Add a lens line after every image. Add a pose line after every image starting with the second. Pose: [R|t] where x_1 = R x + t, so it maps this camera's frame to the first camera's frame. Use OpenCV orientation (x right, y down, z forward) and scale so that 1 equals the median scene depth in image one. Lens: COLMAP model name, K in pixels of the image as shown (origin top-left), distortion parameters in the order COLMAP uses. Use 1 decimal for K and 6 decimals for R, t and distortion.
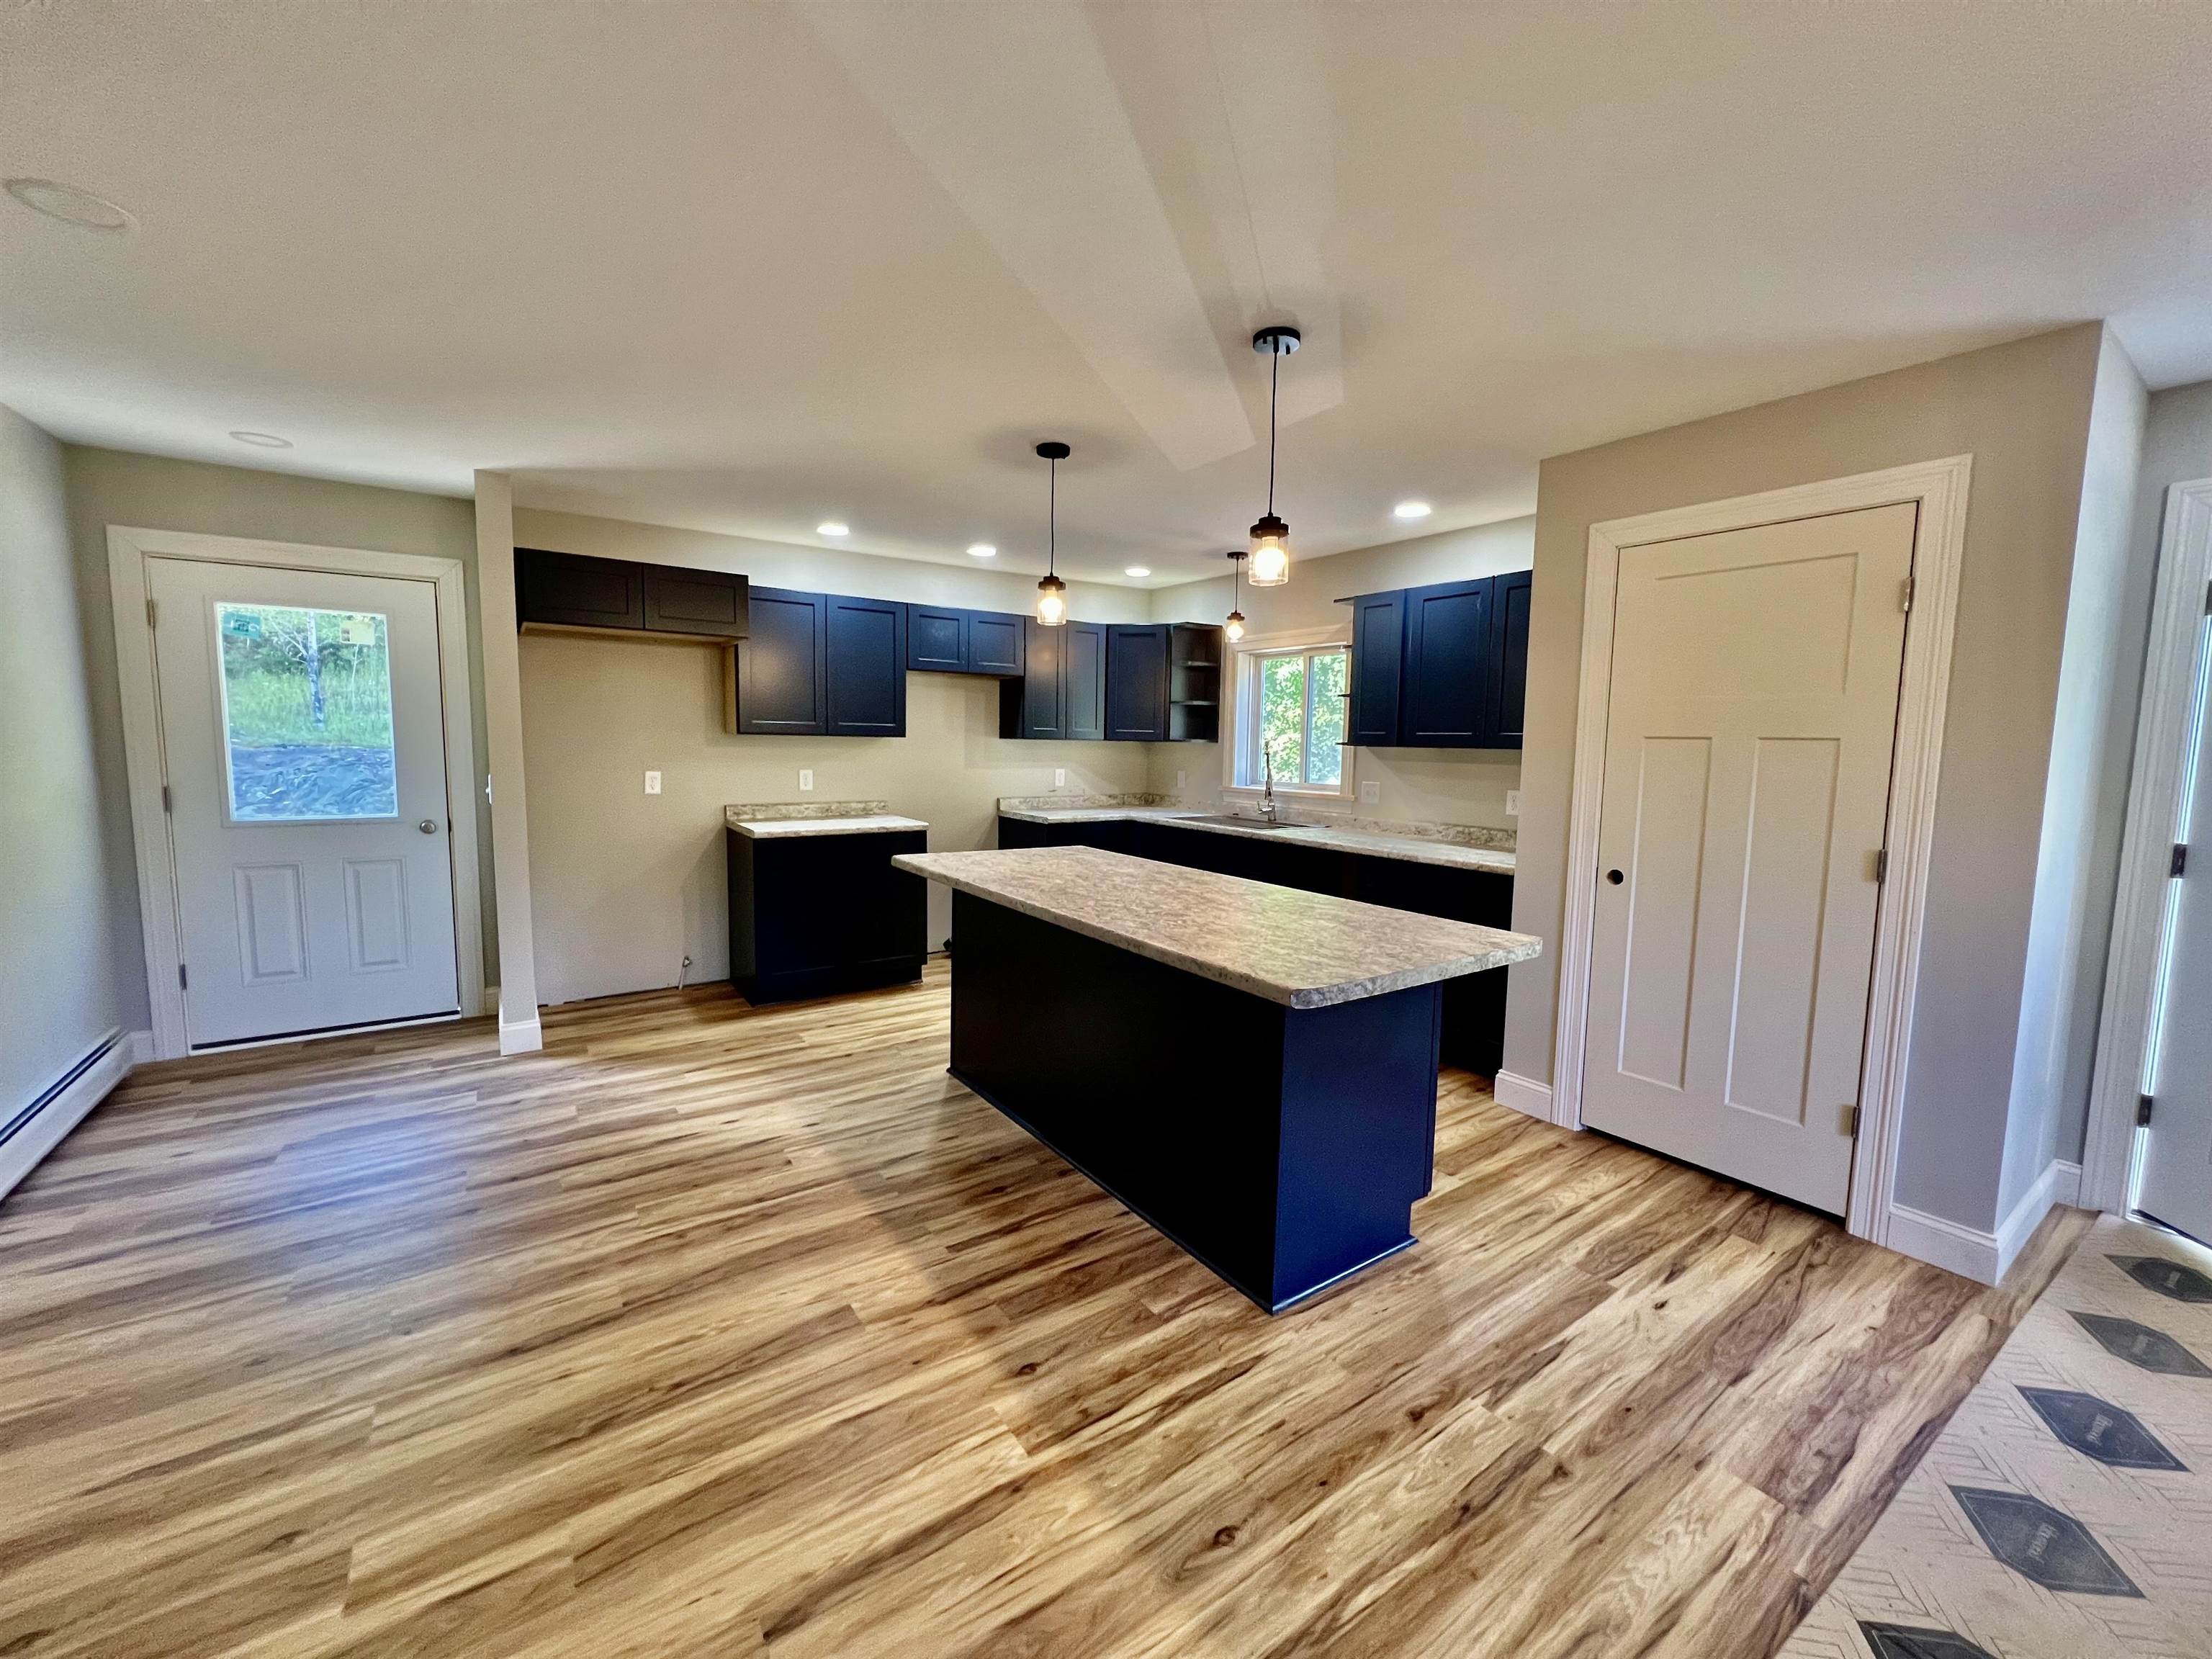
lens RADIAL K [[883.9, 0, 1106.0], [0, 883.9, 829.5], [0, 0, 1]] dist [0.001400, -0.000166]
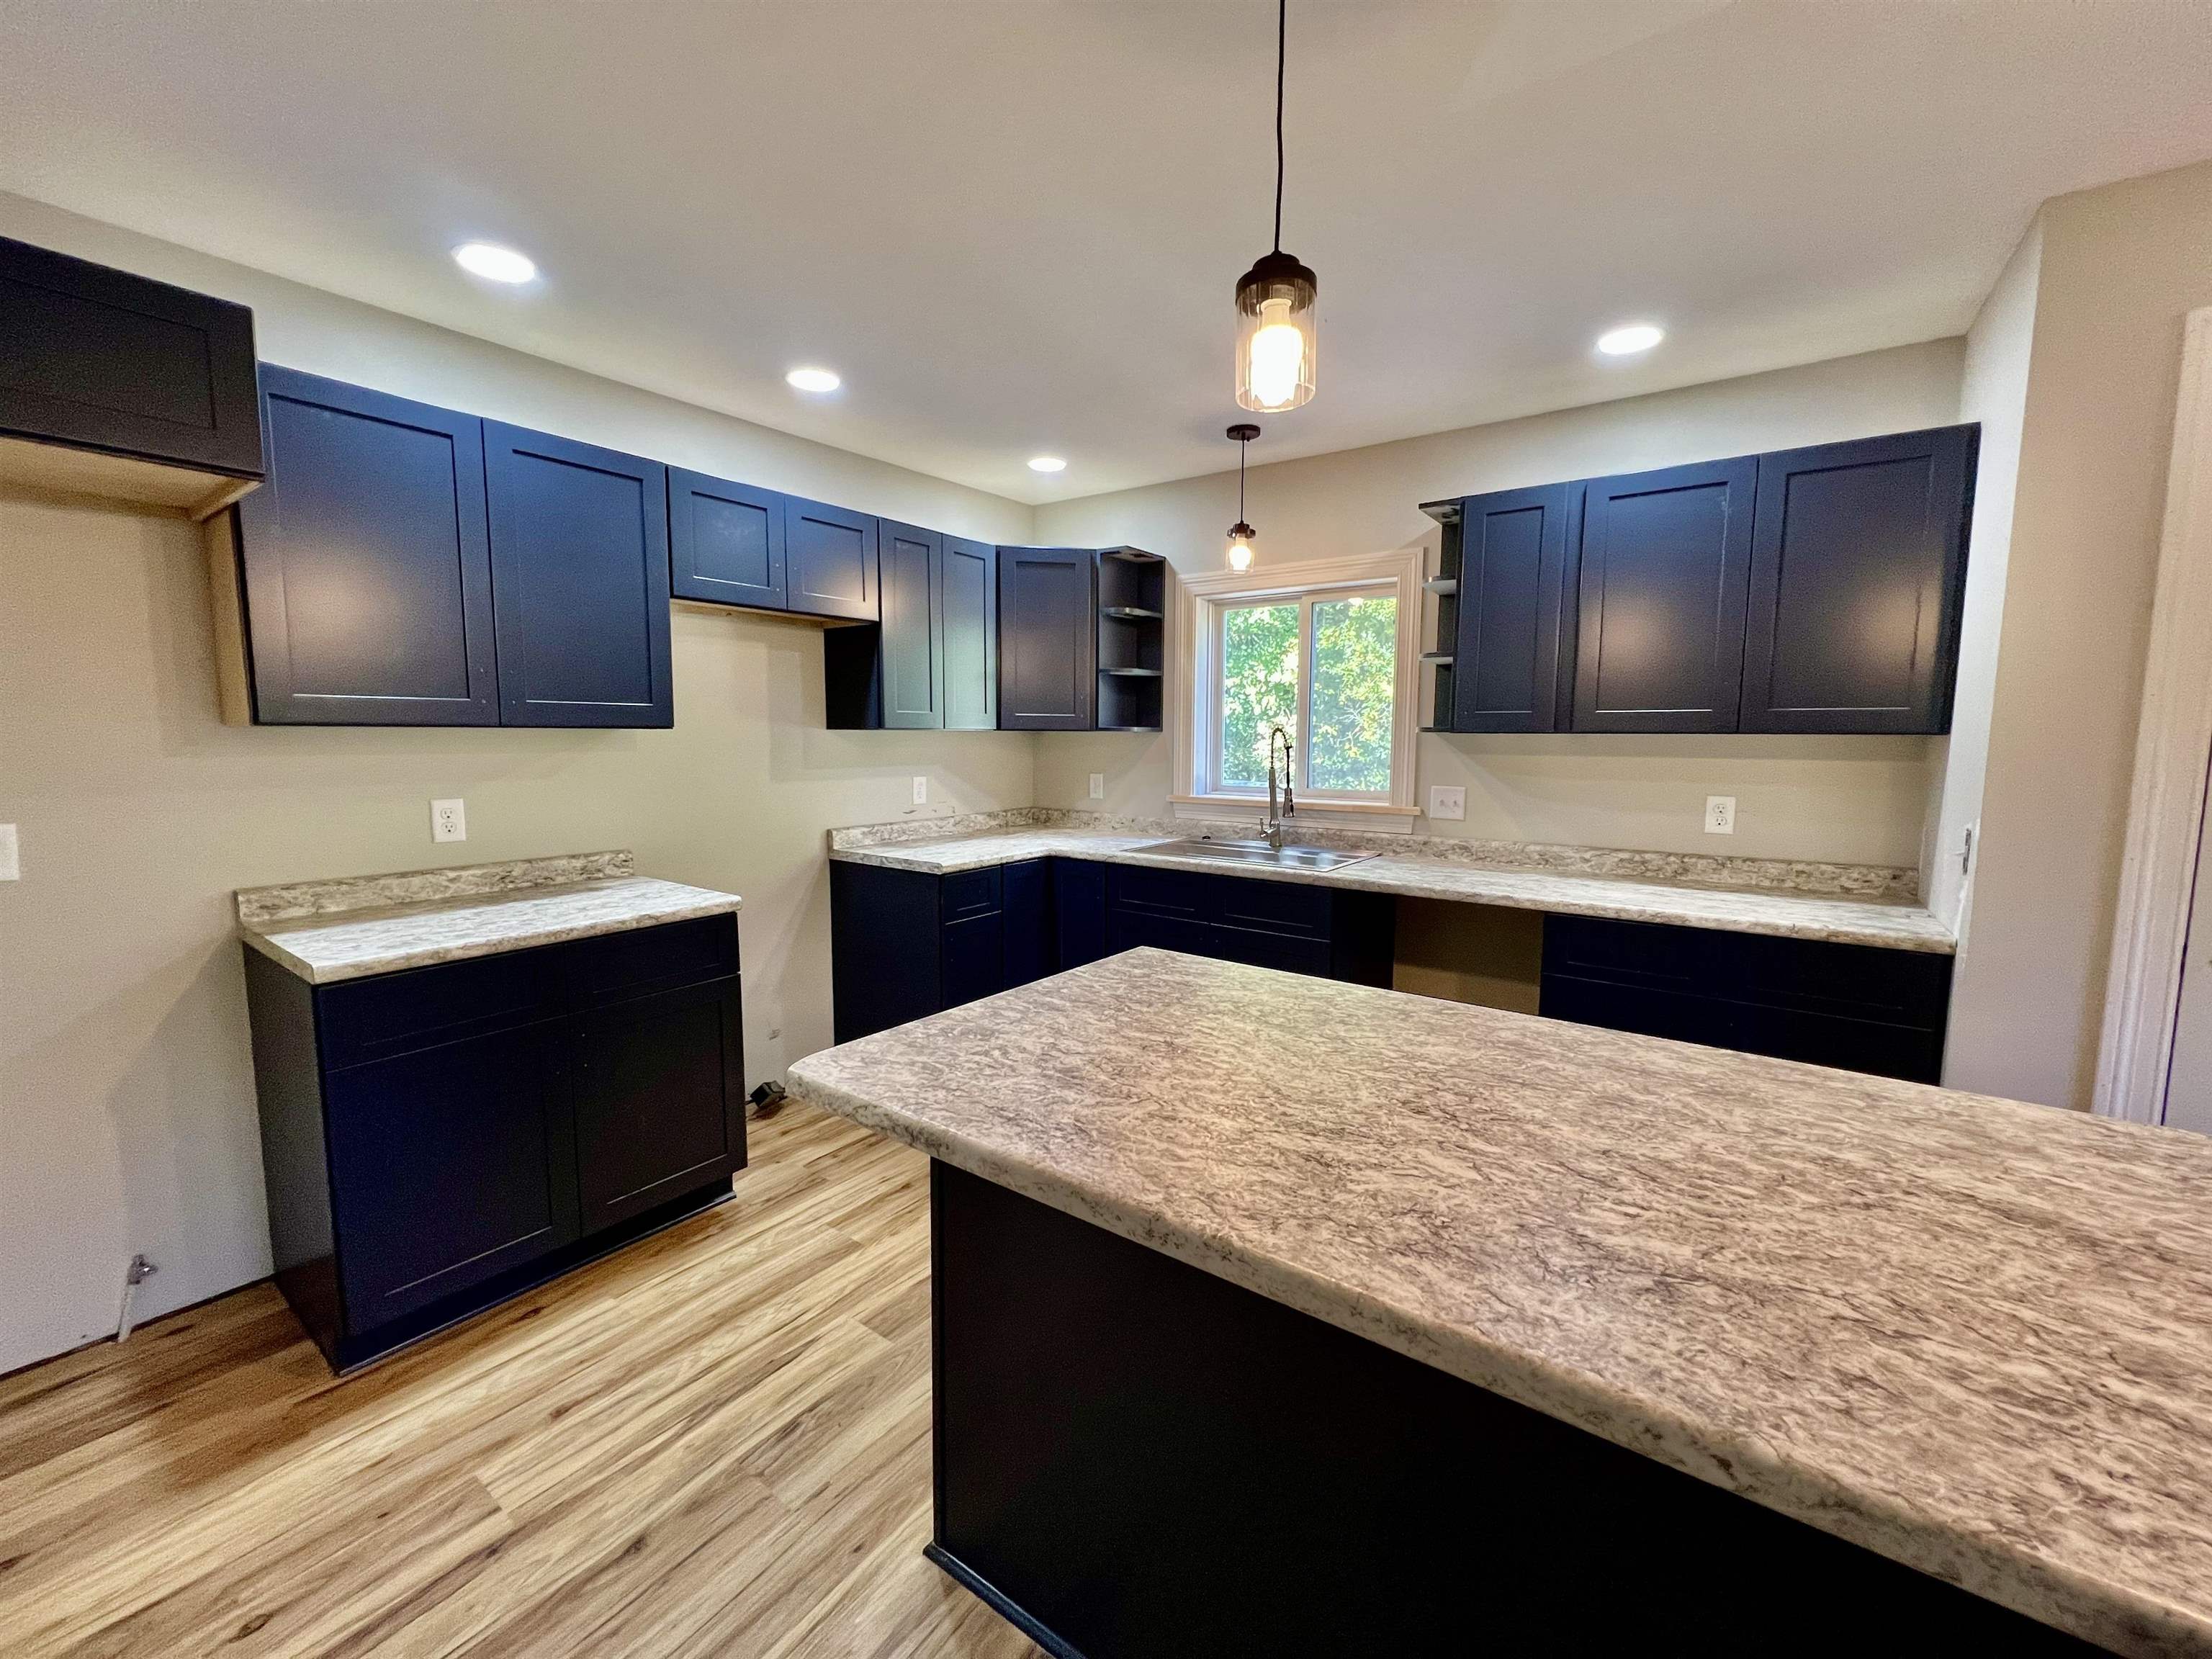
lens RADIAL K [[883.9, 0, 1106.0], [0, 883.9, 829.5], [0, 0, 1]] dist [0.001400, -0.000166]
pose [[0.944795, -0.049979, 0.323828, -0.172560], [0.046375, 0.998746, 0.018841, -0.047942], [-0.324364, -0.002783, 0.945928, 0.471884]]
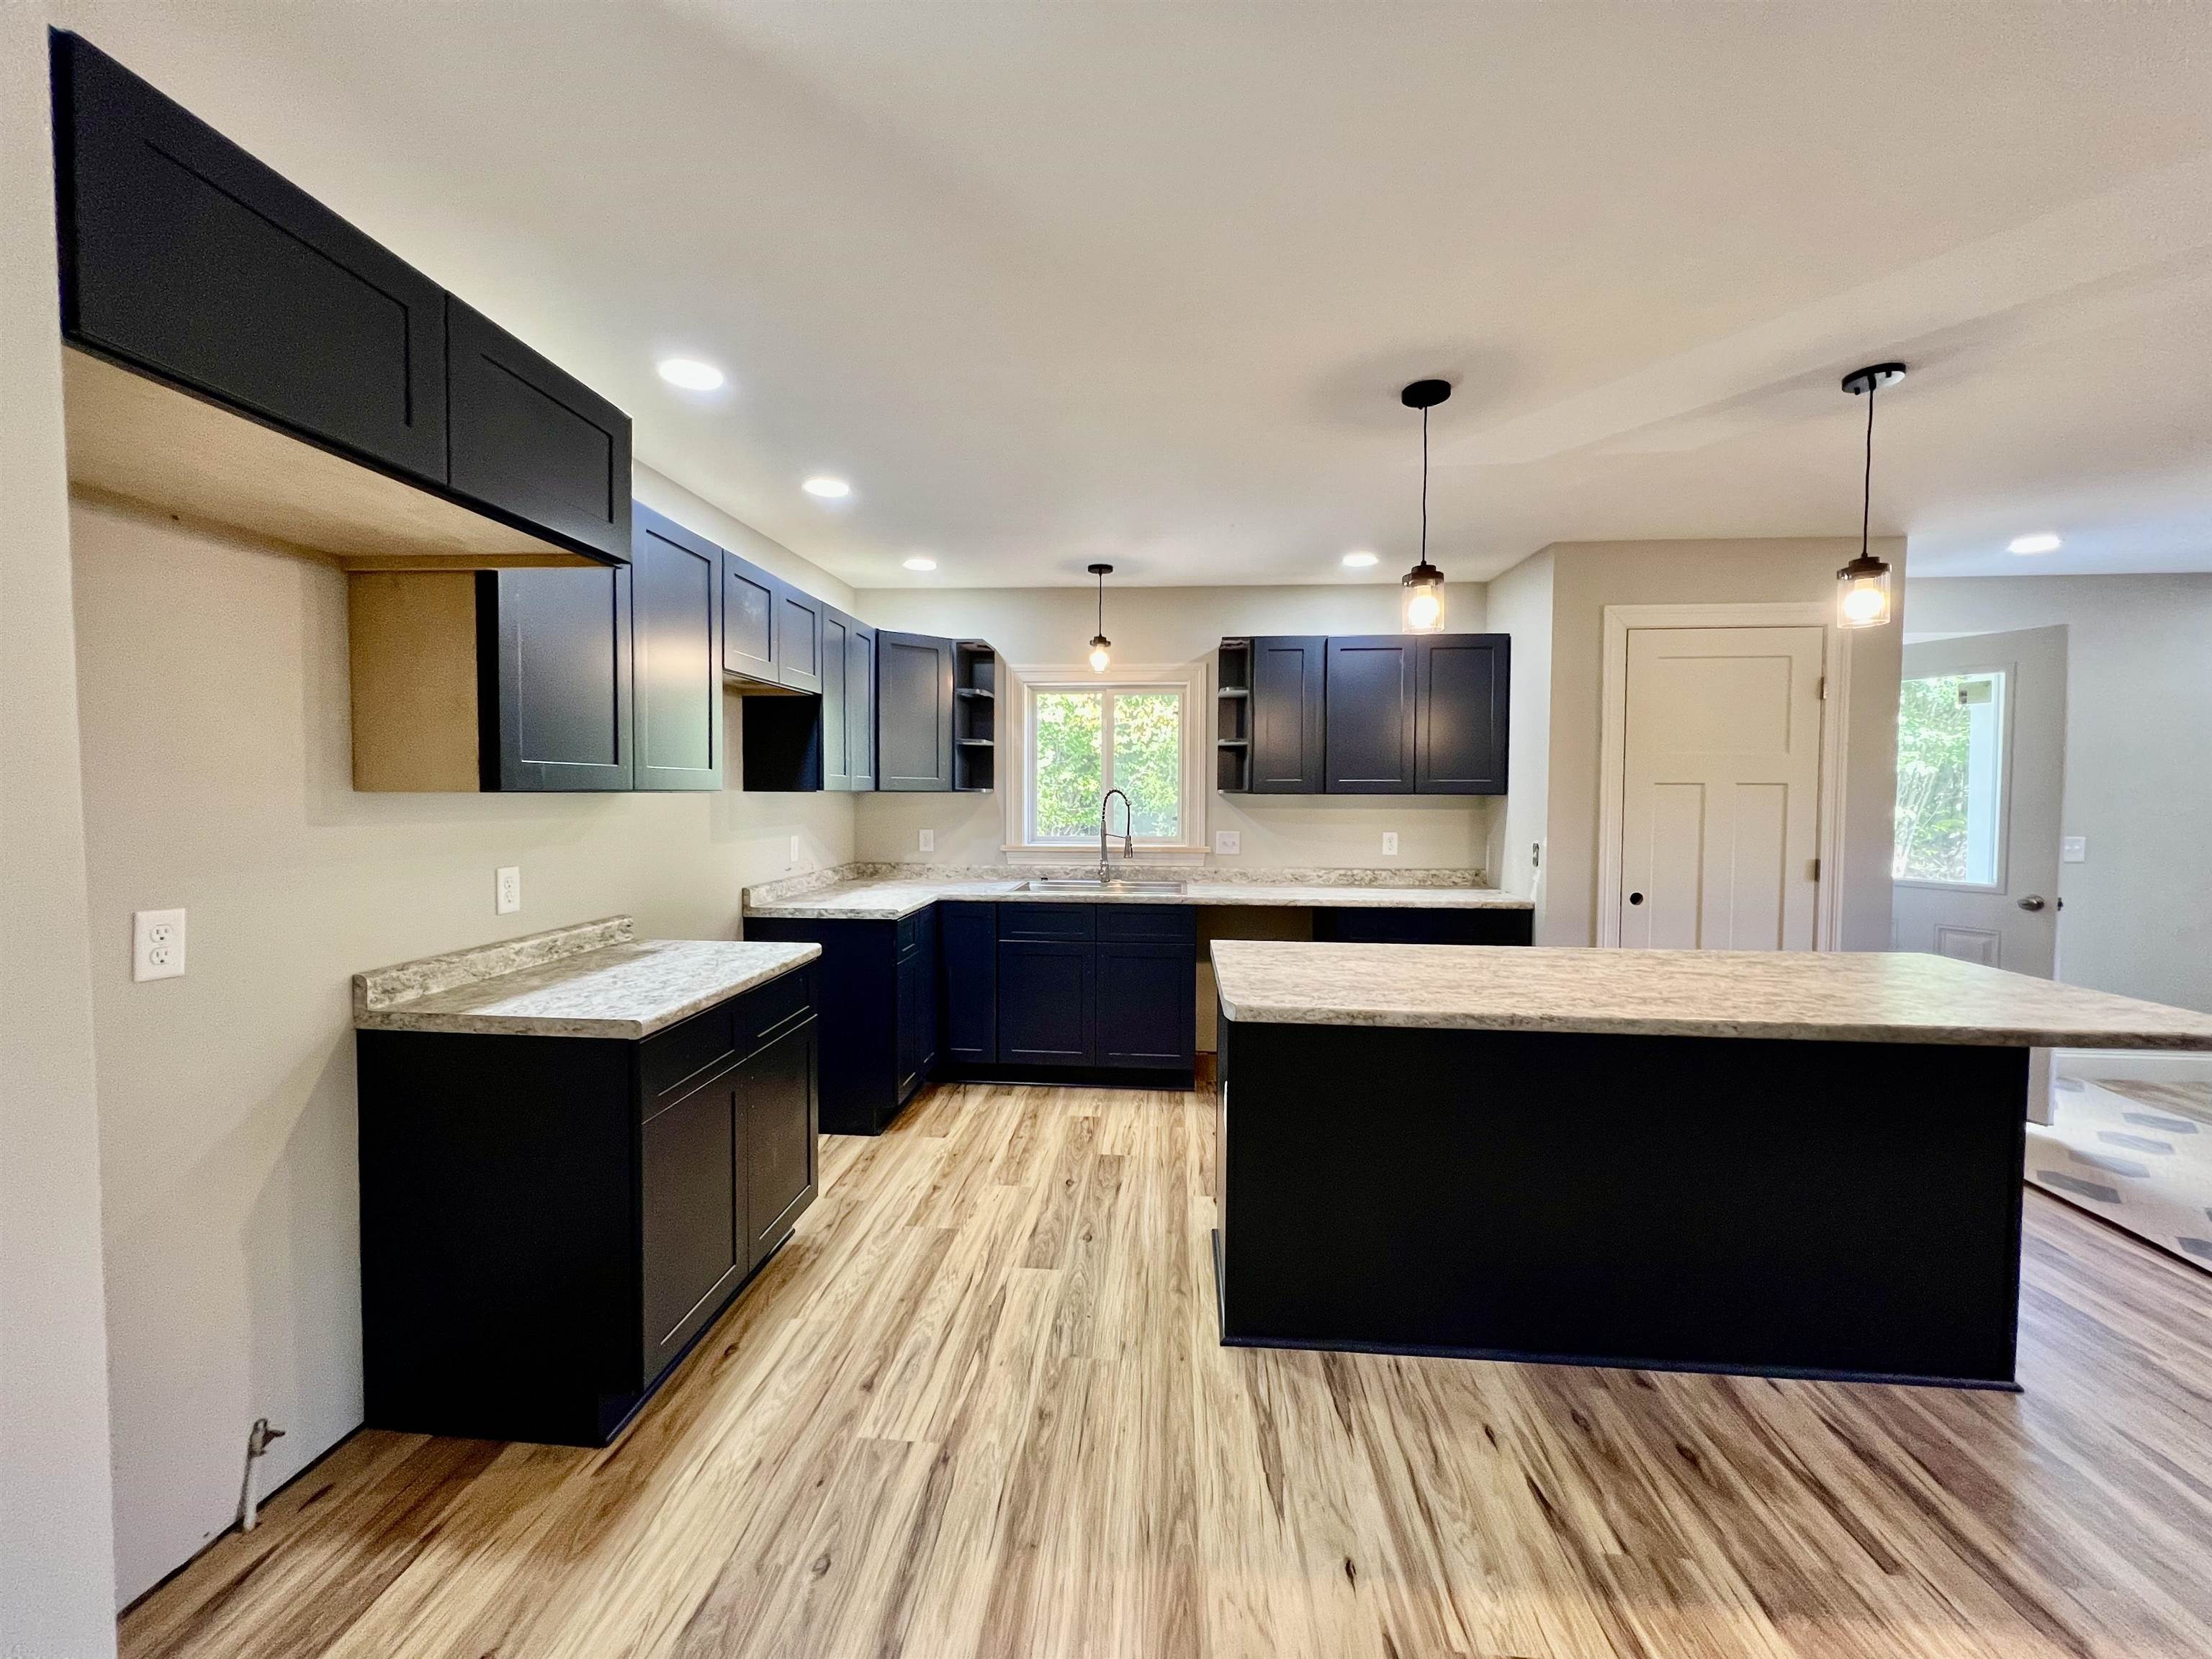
lens RADIAL K [[883.9, 0, 1106.0], [0, 883.9, 829.5], [0, 0, 1]] dist [0.001400, -0.000166]
pose [[0.636972, -0.049094, 0.769322, -0.538902], [0.086360, 0.996232, -0.007930, -0.062169], [-0.766035, 0.071490, 0.638811, 0.518969]]
